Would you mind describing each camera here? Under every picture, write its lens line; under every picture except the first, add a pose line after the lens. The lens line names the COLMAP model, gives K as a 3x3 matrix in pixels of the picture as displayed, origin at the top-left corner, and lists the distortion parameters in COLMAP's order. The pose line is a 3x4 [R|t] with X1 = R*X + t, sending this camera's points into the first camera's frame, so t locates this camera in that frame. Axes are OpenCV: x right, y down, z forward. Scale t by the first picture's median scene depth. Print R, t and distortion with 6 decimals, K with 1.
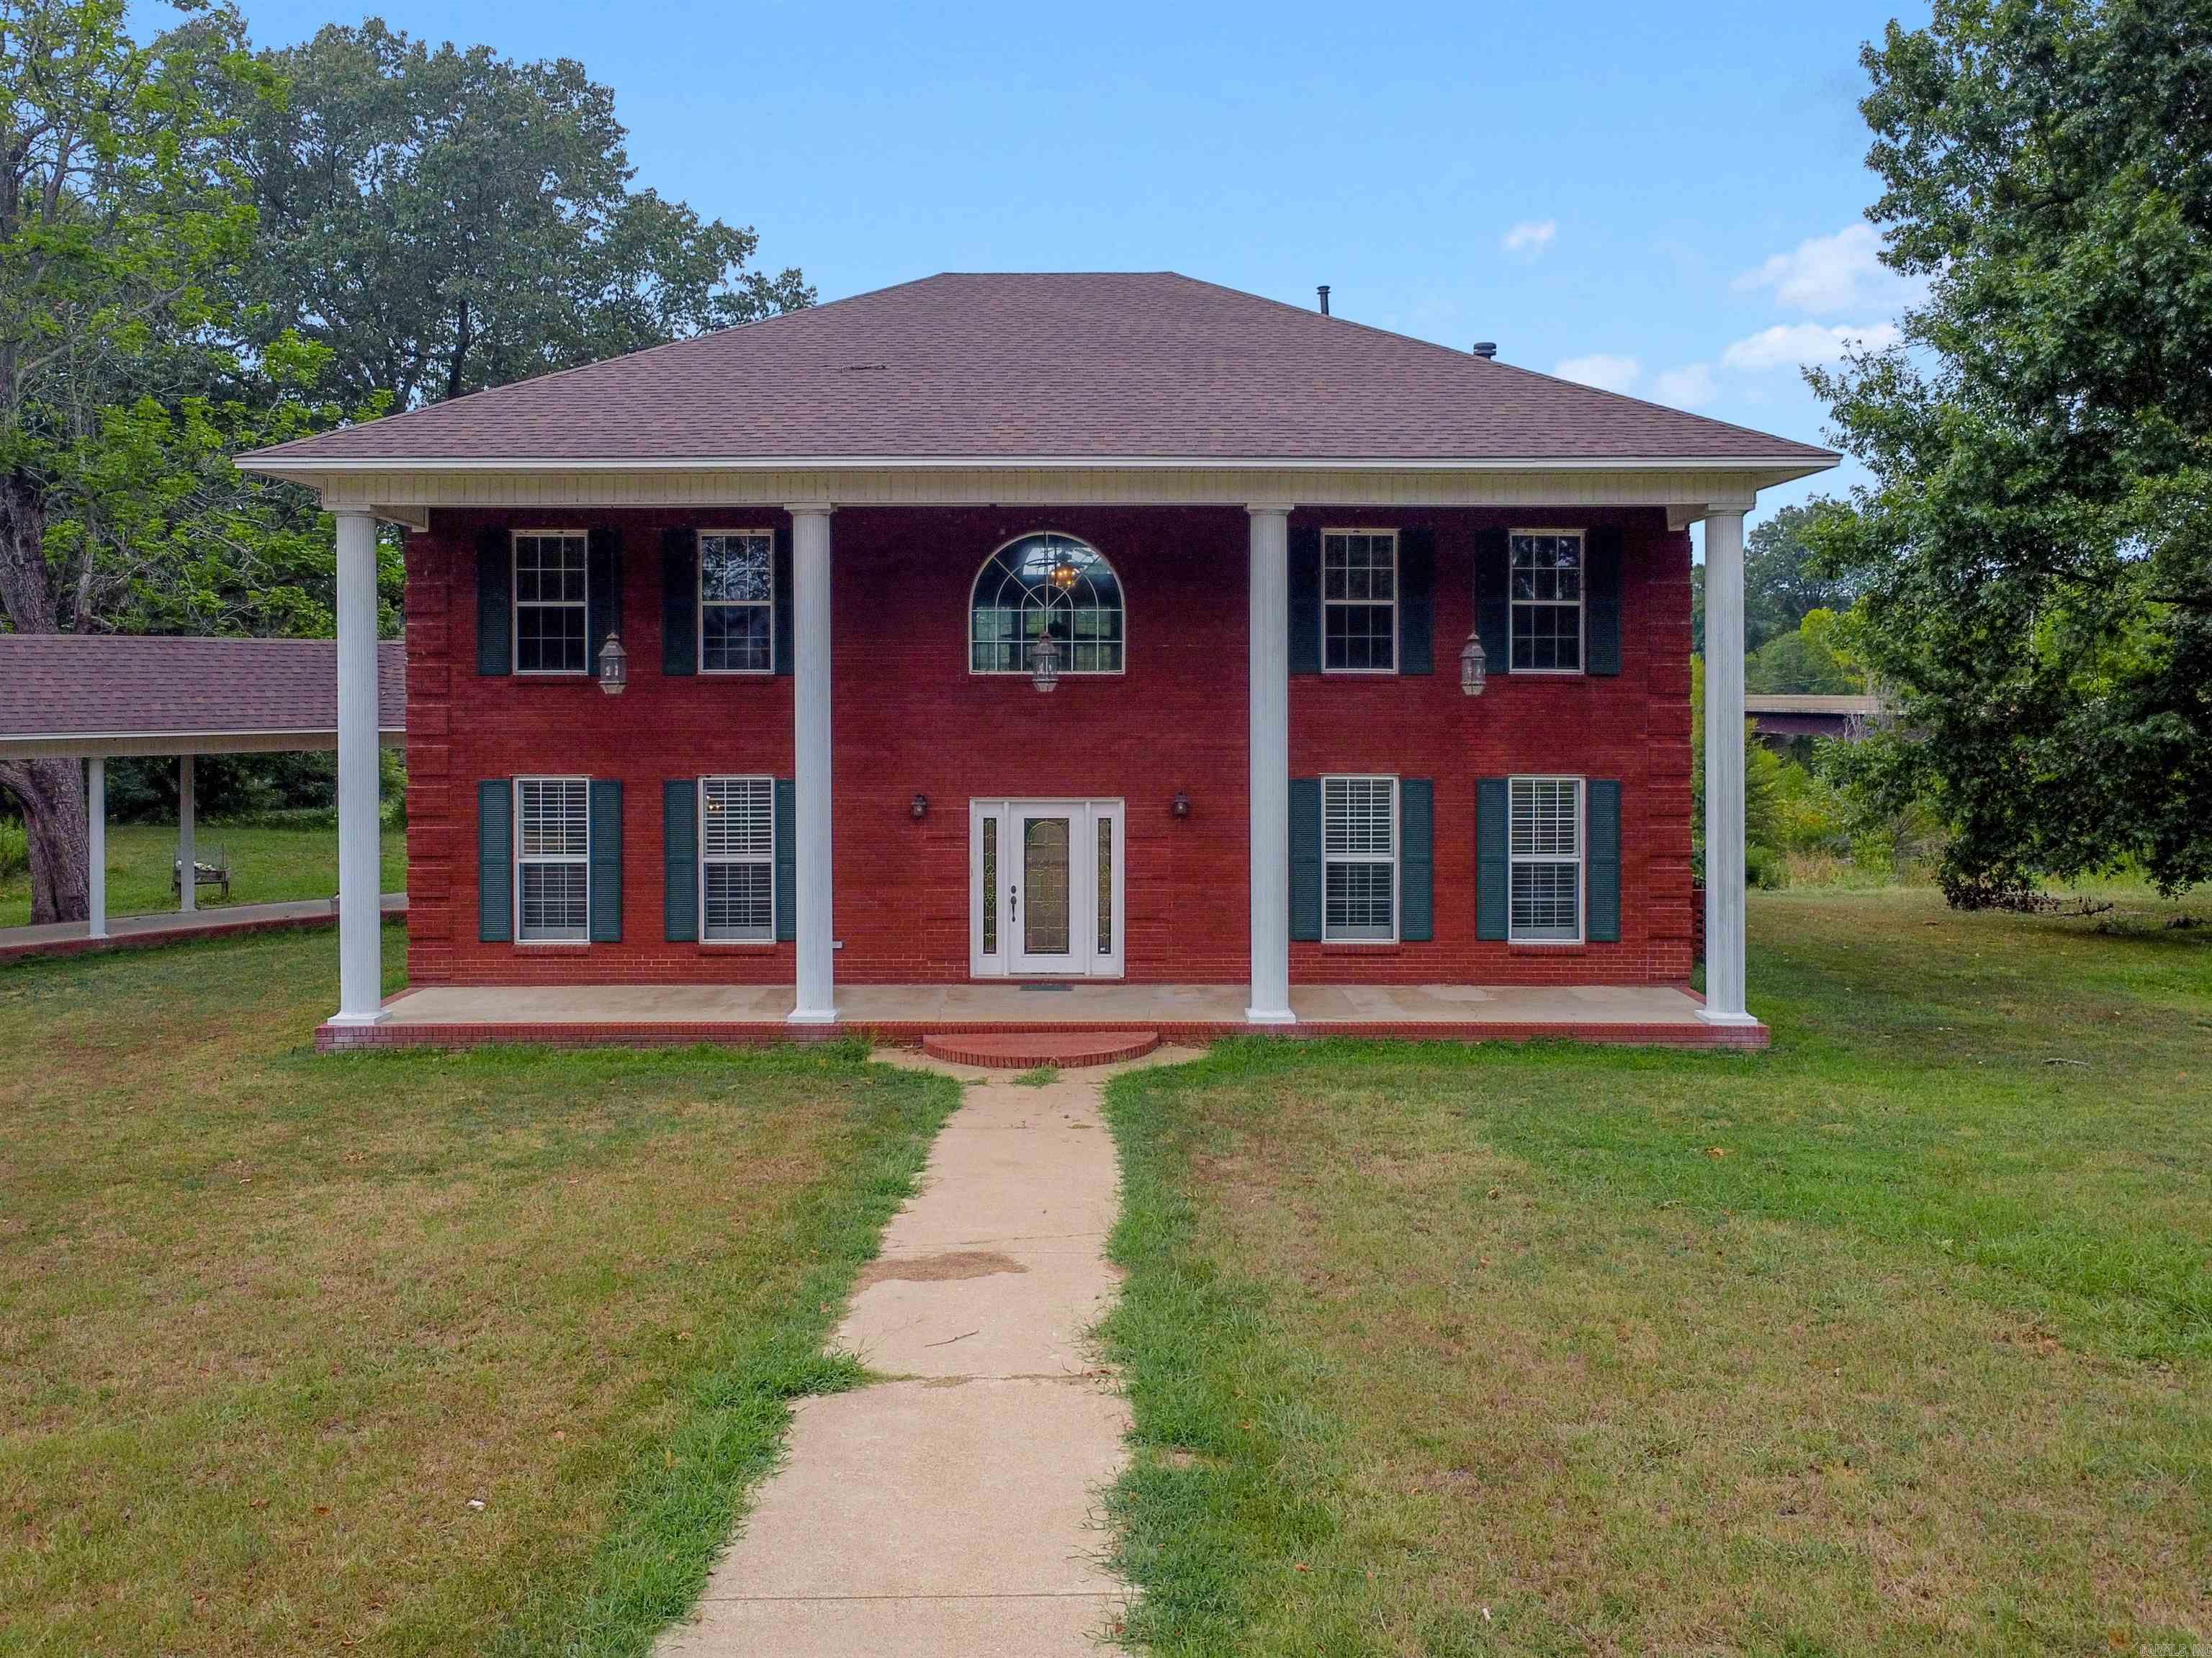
lens RADIAL K [[1576.2, 0, 1106.0], [0, 1576.2, 829.0], [0, 0, 1]] dist [0.001771, -0.001414]
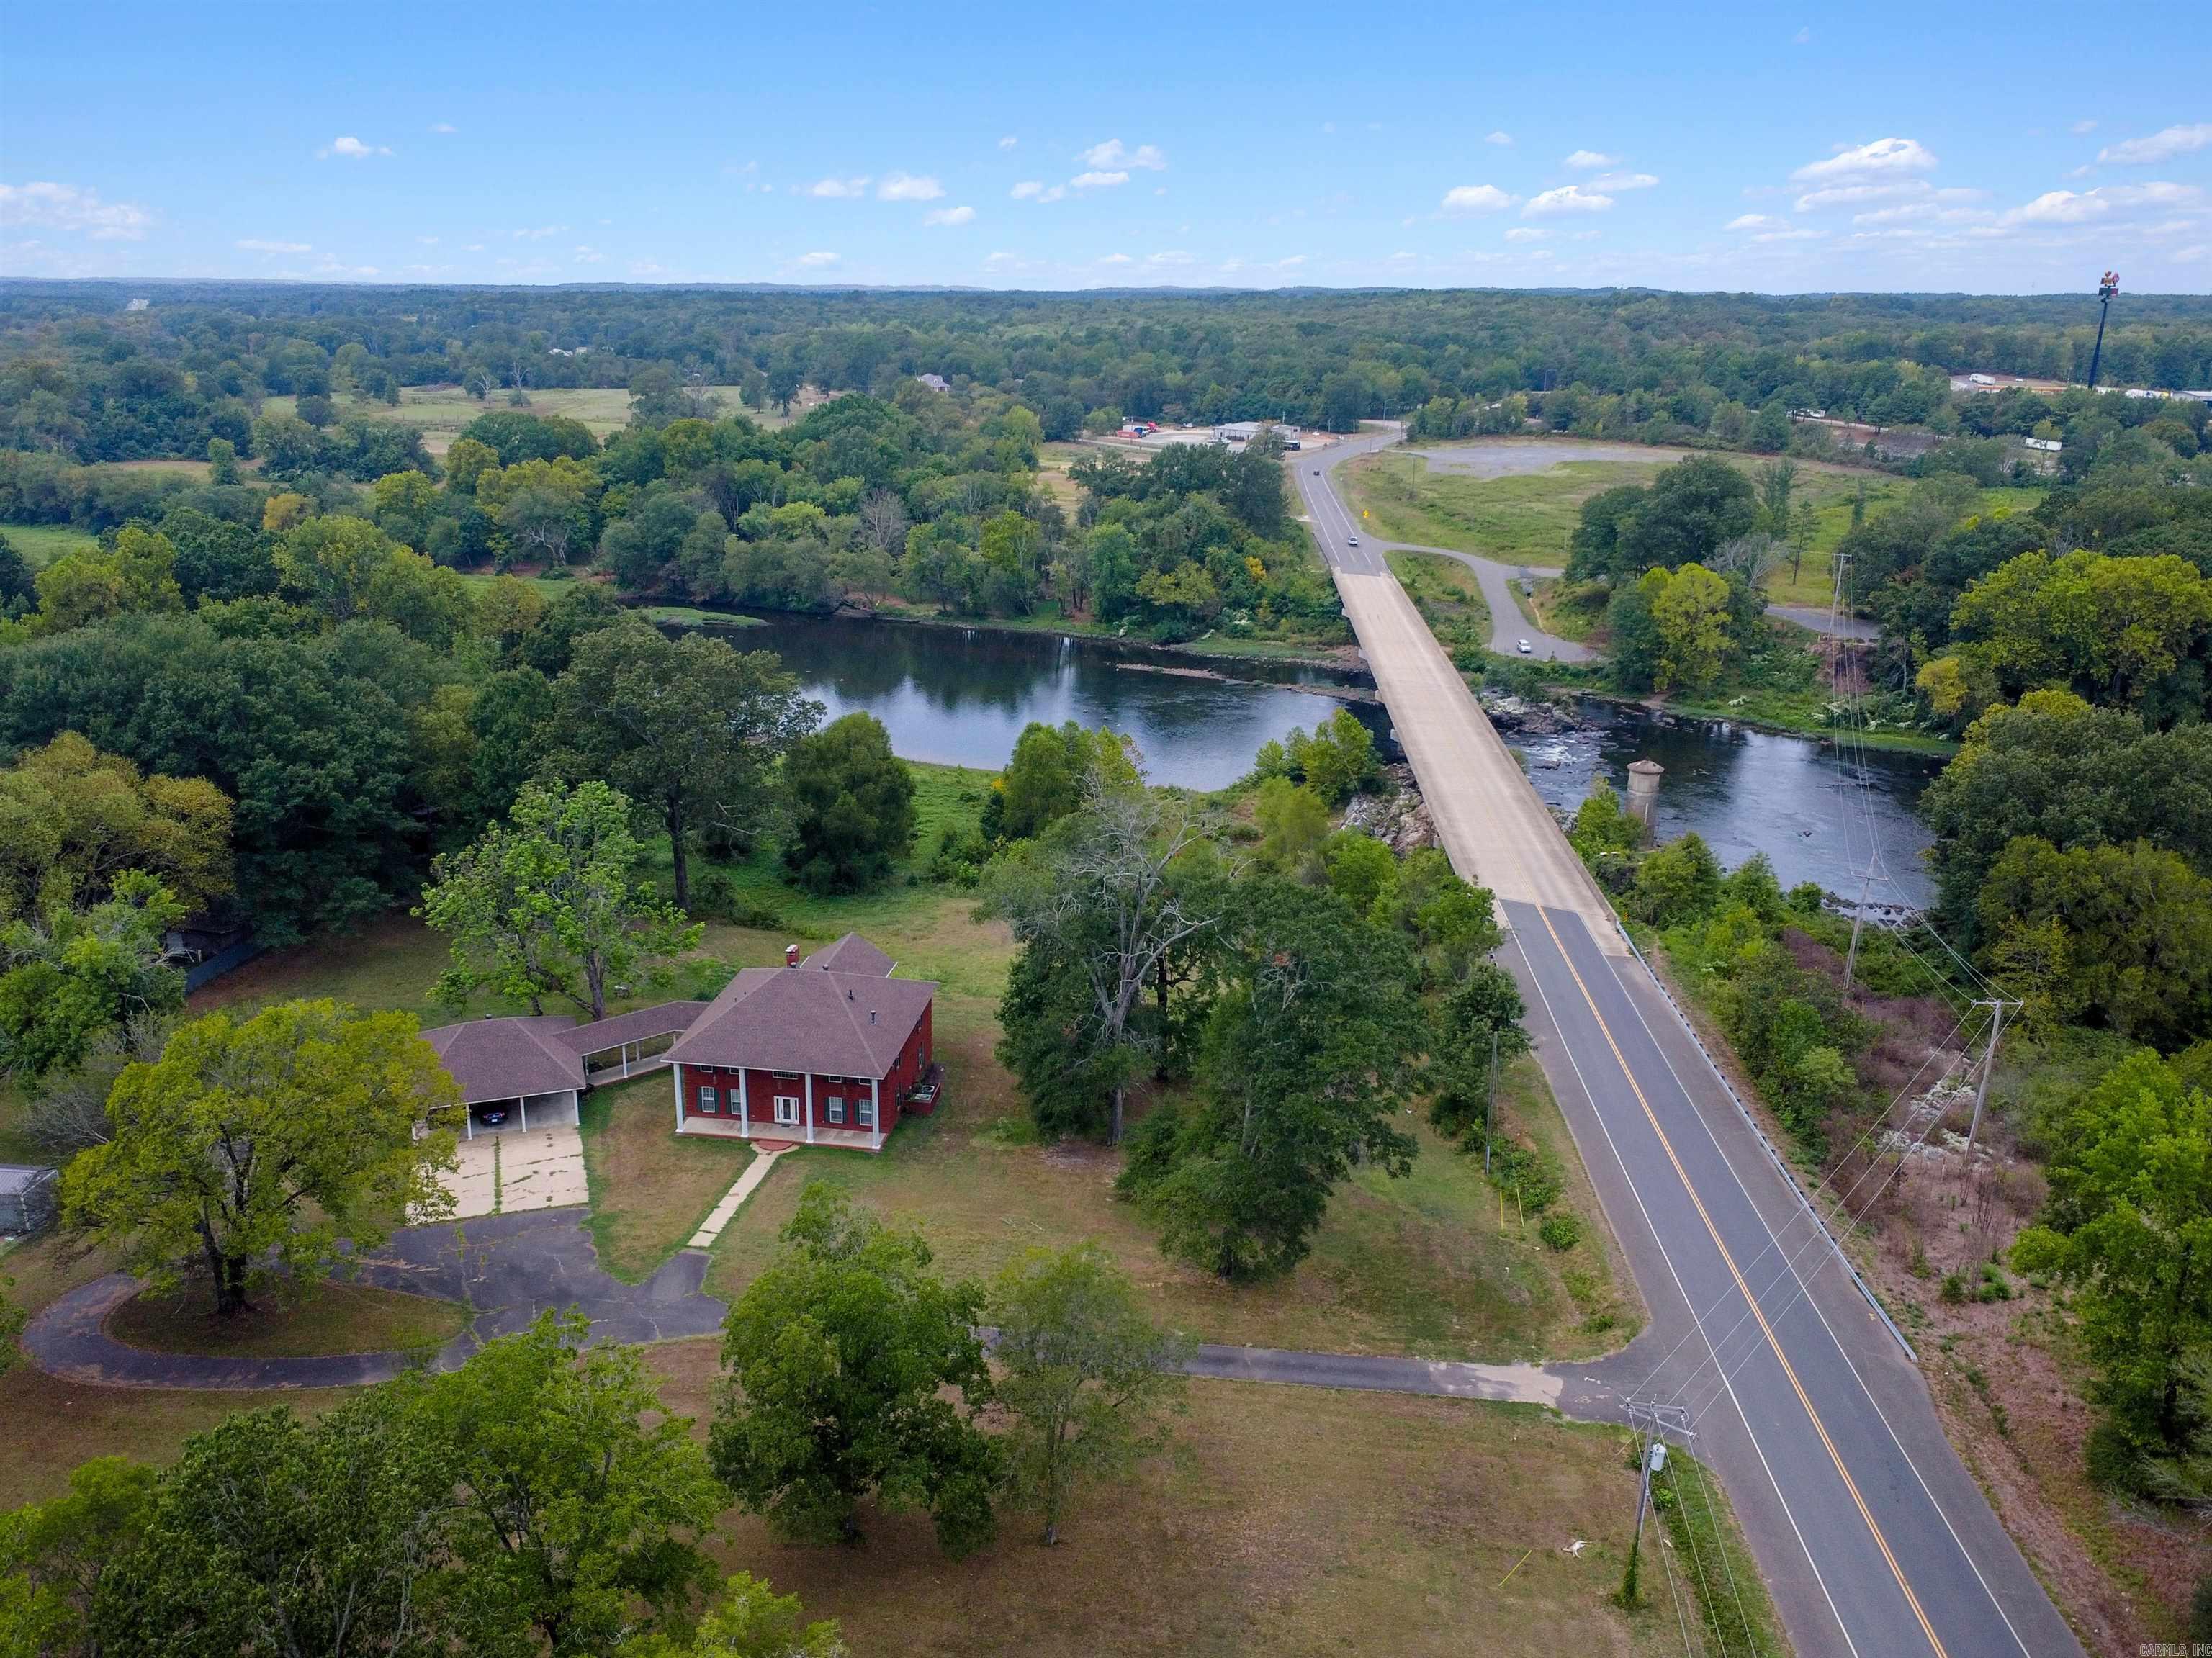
lens RADIAL K [[1637.1, 0, 1082.8], [0, 1637.1, 826.4], [0, 0, 1]] dist [-0.000876, -0.006929]
pose [[0.990857, 0.056116, -0.122695, 1.897460], [-0.019902, 0.960244, 0.278453, -2.925337], [0.133443, -0.273465, 0.952581, -4.785353]]
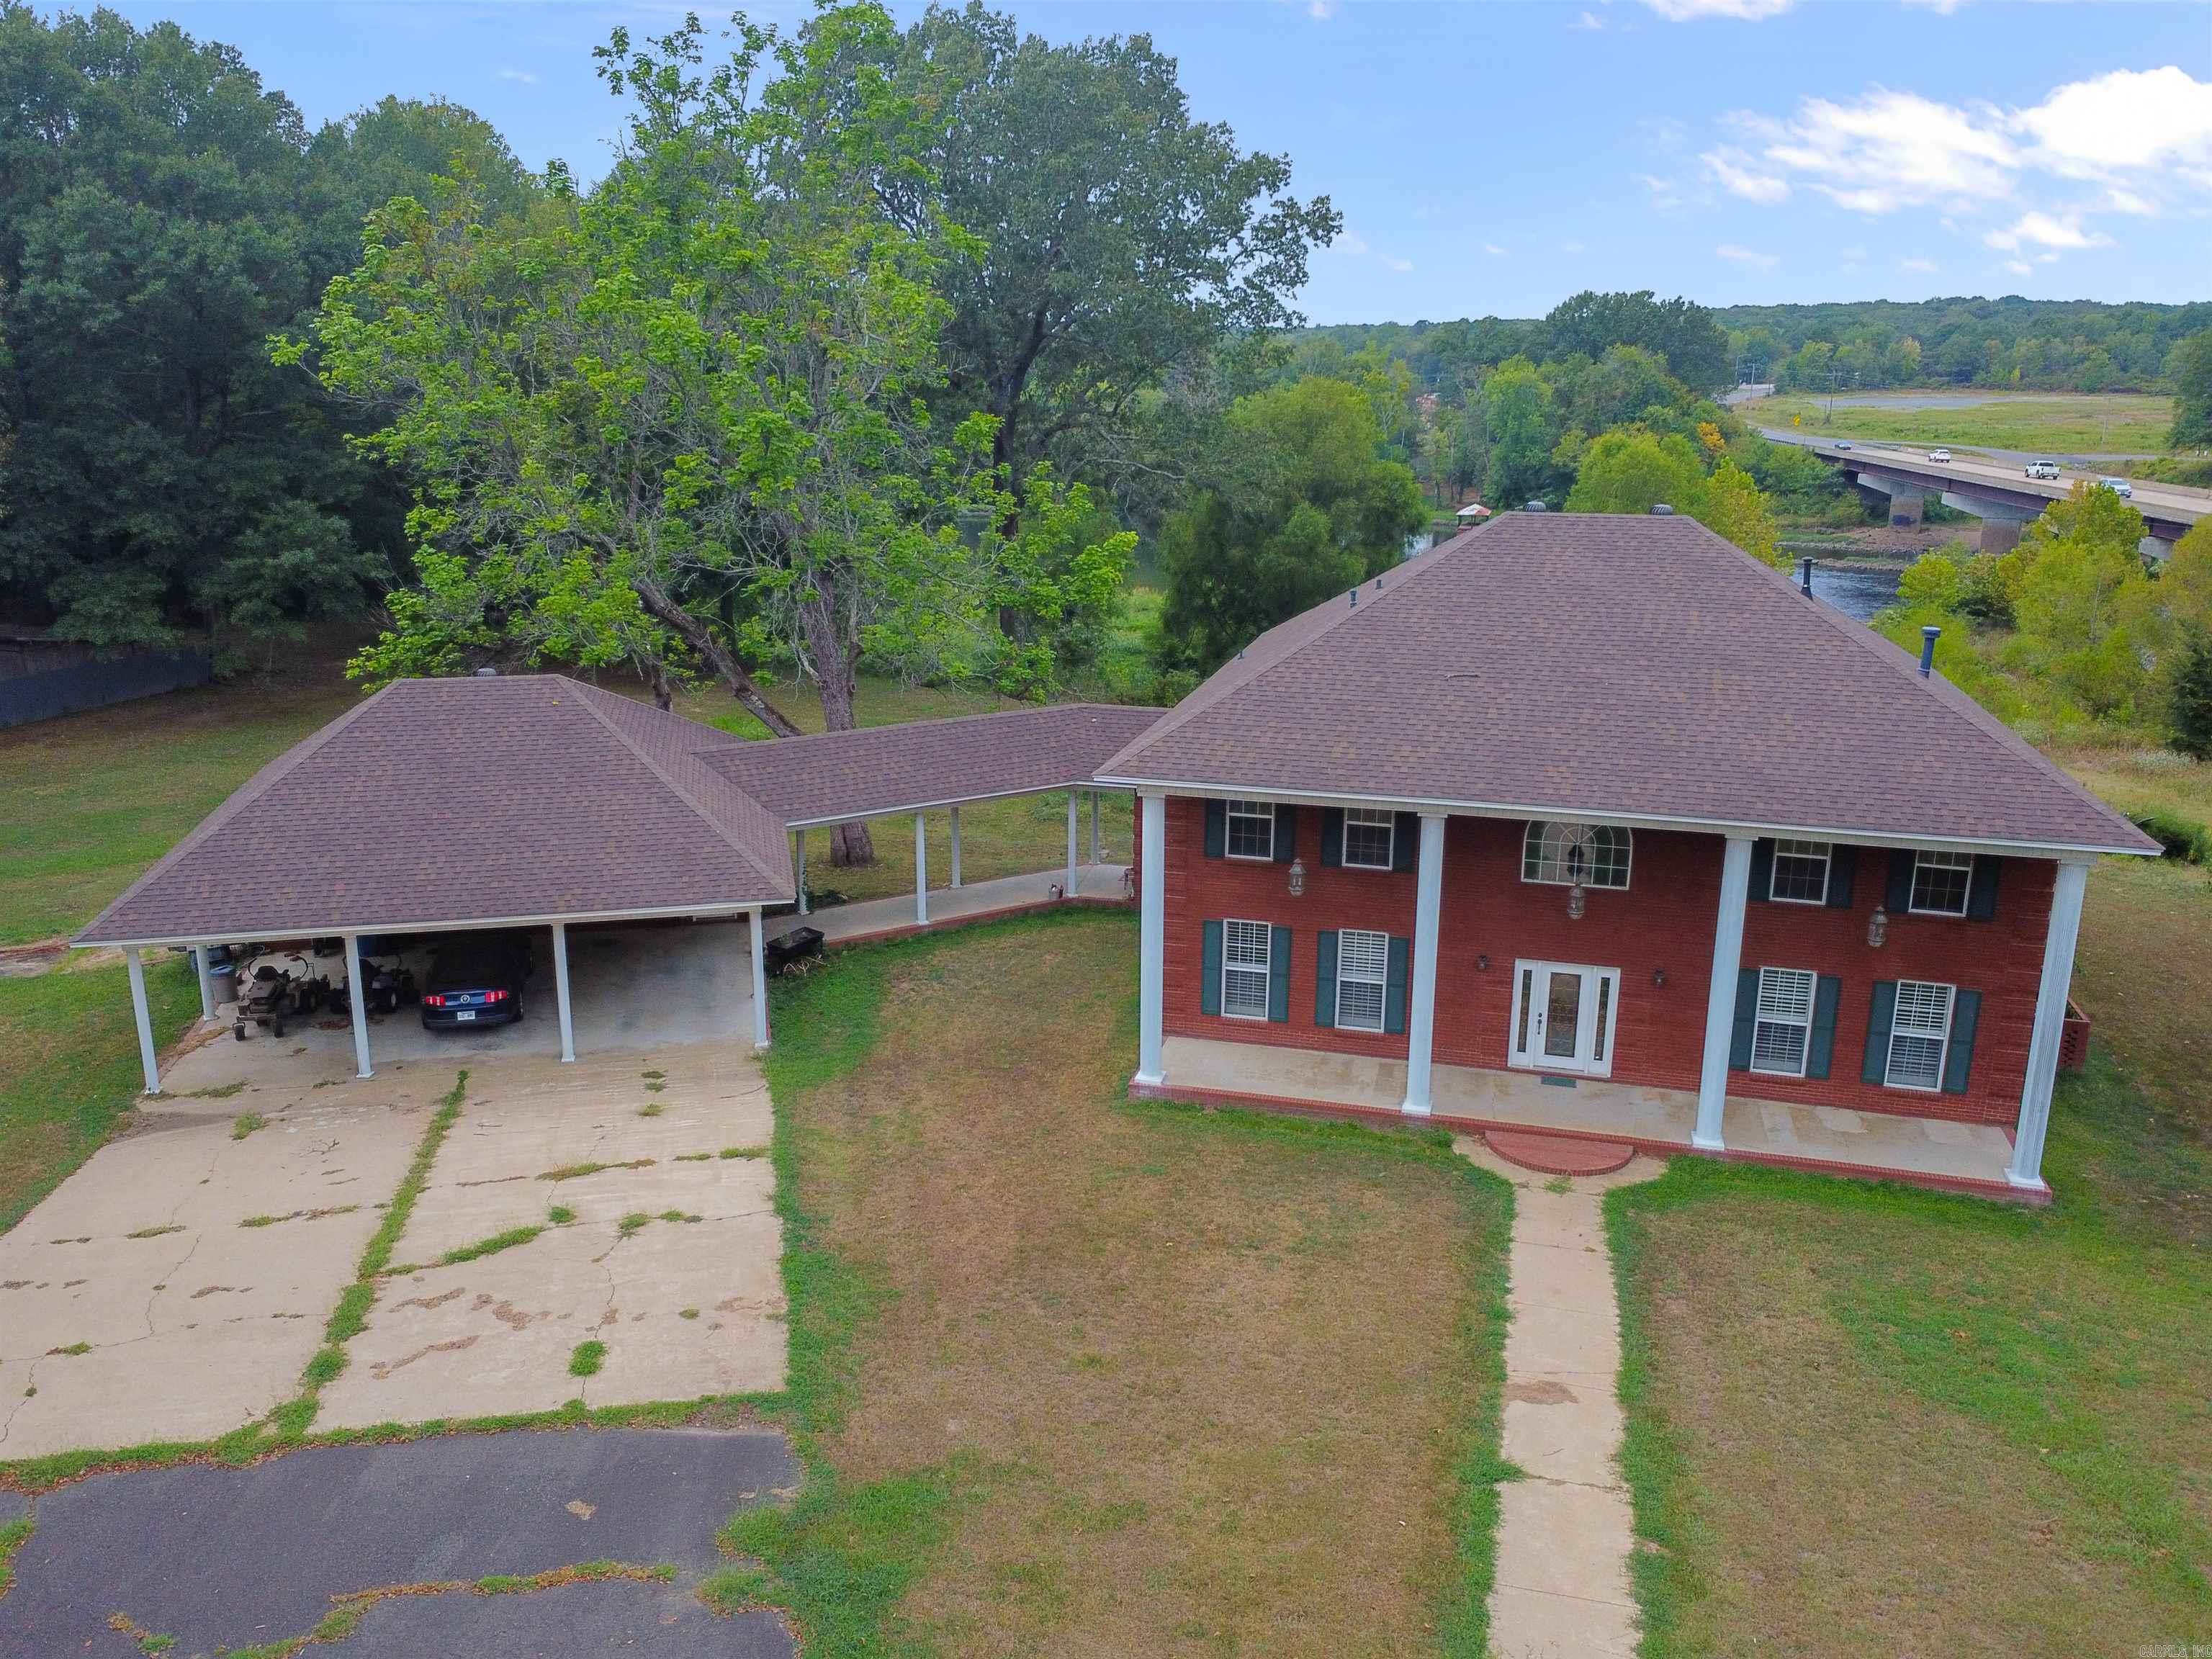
lens RADIAL K [[1637.2, 0, 1082.8], [0, 1637.2, 826.9], [0, 0, 1]] dist [-0.000876, -0.006929]
pose [[0.964435, 0.071104, -0.254575, -0.099770], [-0.007341, 0.969971, 0.243108, -0.547838], [0.264217, -0.232593, 0.935997, -0.599074]]
